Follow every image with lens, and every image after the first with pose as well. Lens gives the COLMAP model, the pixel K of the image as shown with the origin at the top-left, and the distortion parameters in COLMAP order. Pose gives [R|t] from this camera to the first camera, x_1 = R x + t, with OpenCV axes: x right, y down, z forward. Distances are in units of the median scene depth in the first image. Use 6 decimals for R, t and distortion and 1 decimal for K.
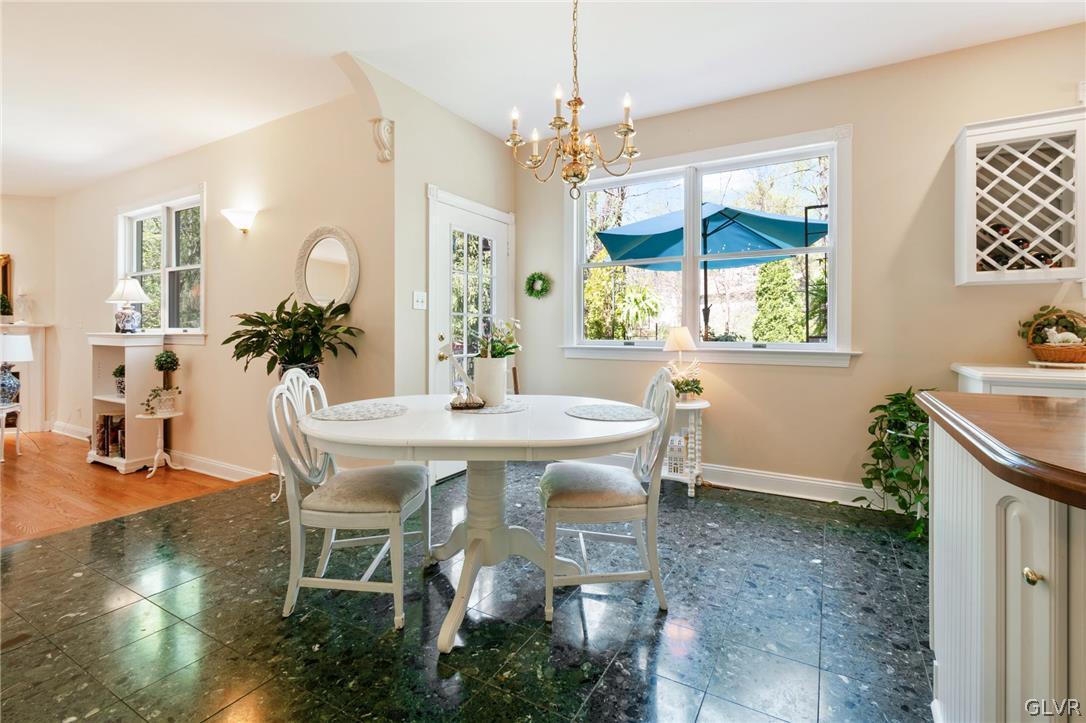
lens RADIAL K [[499.6, 0, 550.9], [0, 499.6, 329.3], [0, 0, 1]] dist [0.004628, -0.003261]
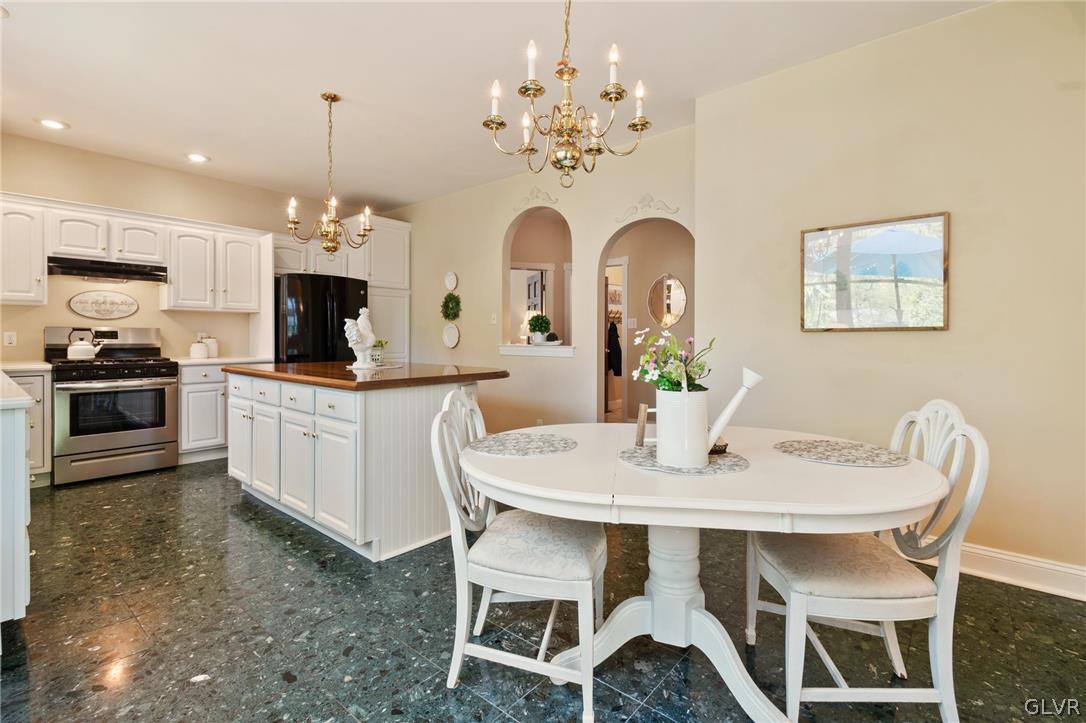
lens RADIAL K [[499.6, 0, 563.2], [0, 499.6, 339.4], [0, 0, 1]] dist [0.004628, -0.003261]
pose [[-0.987514, -0.004424, 0.157467, -0.065484], [-0.003886, 0.999986, 0.003719, -0.007253], [-0.157481, 0.003061, -0.987517, 1.497293]]
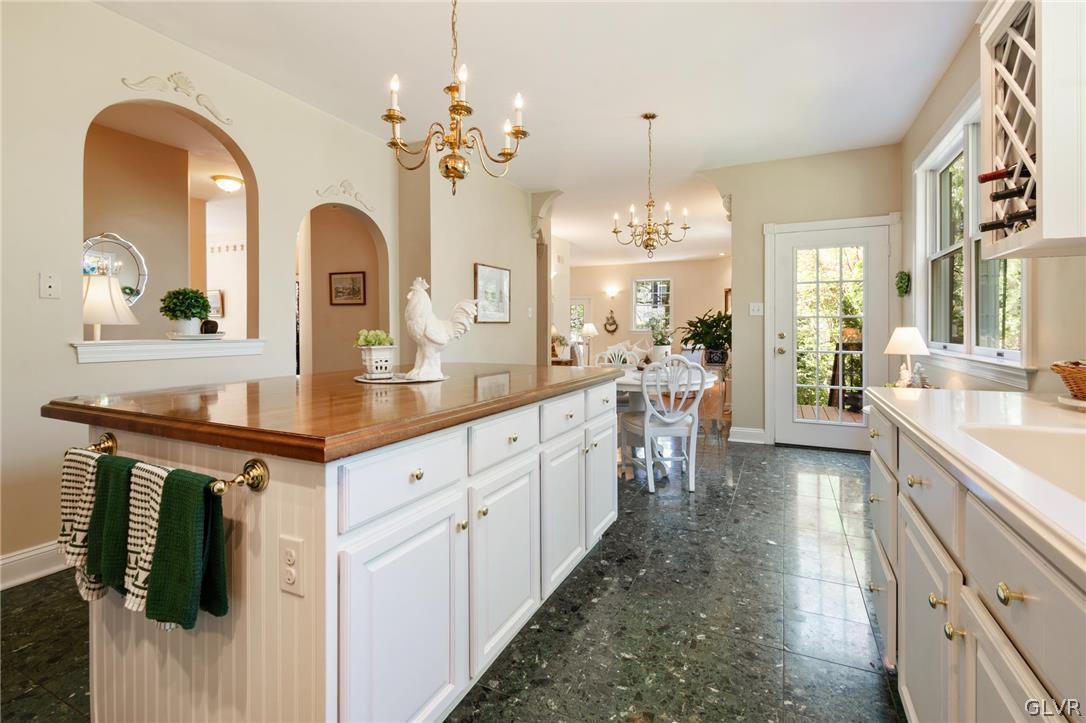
lens RADIAL K [[499.6, 0, 536.3], [0, 499.6, 327.5], [0, 0, 1]] dist [0.004628, -0.003261]
pose [[0.073624, -0.000576, -0.997286, 1.485782], [-0.001267, 0.999999, -0.000671, -0.005883], [0.997285, 0.001313, 0.073624, 0.376712]]
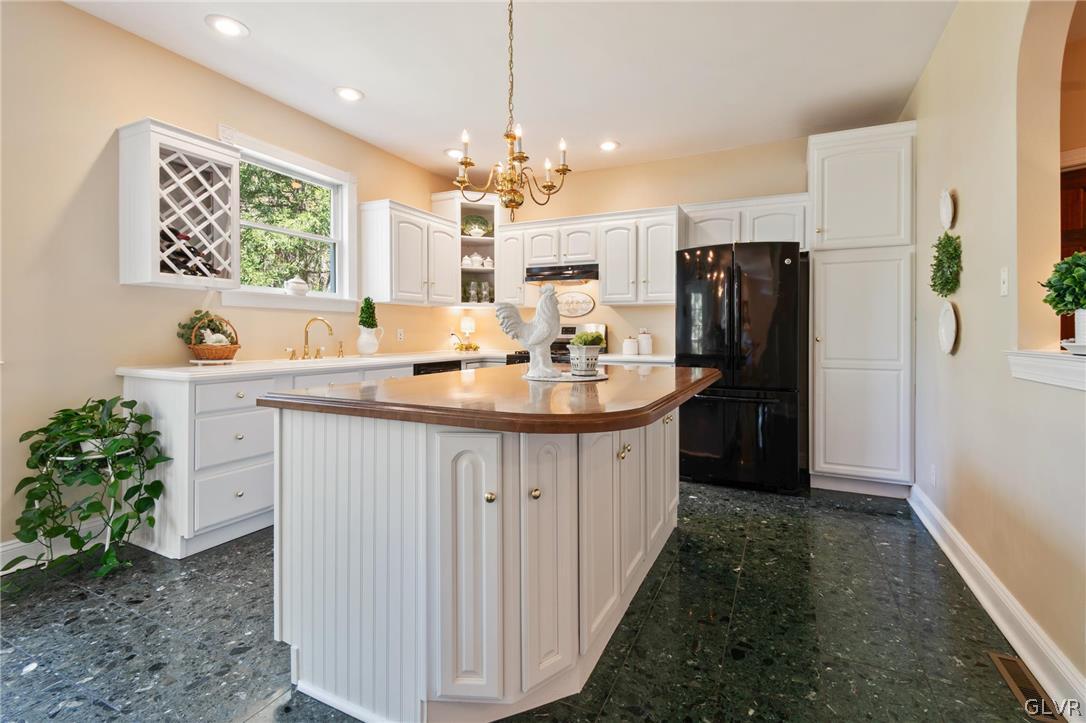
lens RADIAL K [[499.6, 0, 536.7], [0, 499.6, 338.2], [0, 0, 1]] dist [0.004628, -0.003261]
pose [[-0.068989, -0.009911, 0.997568, -0.183325], [-0.005590, 0.999939, 0.009548, 0.001030], [-0.997602, -0.004918, -0.069041, 0.332966]]
